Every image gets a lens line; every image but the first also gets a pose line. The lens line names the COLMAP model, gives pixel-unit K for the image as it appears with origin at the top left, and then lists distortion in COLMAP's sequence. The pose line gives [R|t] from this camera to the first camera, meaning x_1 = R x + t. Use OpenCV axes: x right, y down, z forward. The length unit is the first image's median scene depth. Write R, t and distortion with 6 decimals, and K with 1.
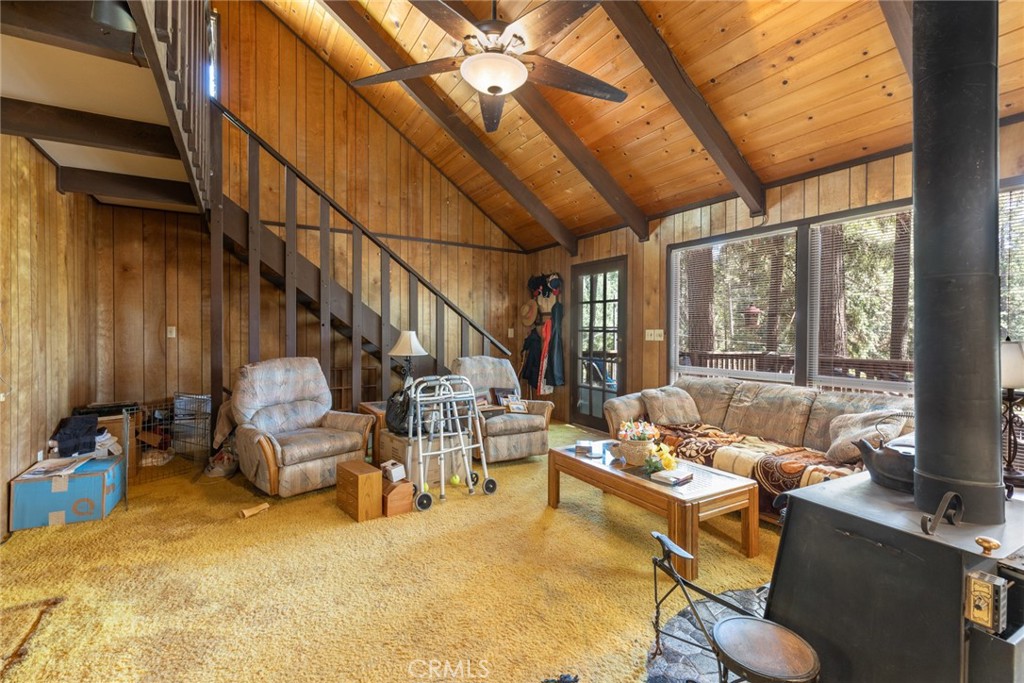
lens RADIAL K [[455.5, 0, 514.7], [0, 455.5, 339.4], [0, 0, 1]] dist [0.002692, -0.000378]
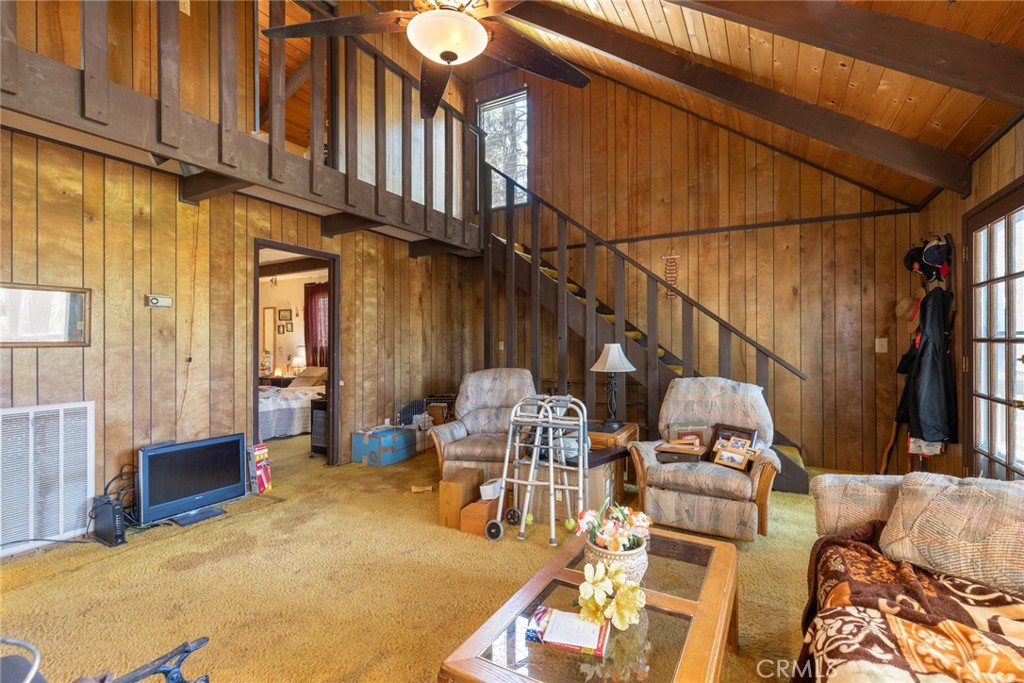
lens RADIAL K [[455.5, 0, 517.1], [0, 455.5, 344.4], [0, 0, 1]] dist [0.002692, -0.000378]
pose [[0.505881, -0.005552, -0.862585, 0.343633], [-0.008908, 0.999892, -0.011660, -0.003951], [0.862557, 0.013582, 0.505777, 0.320402]]
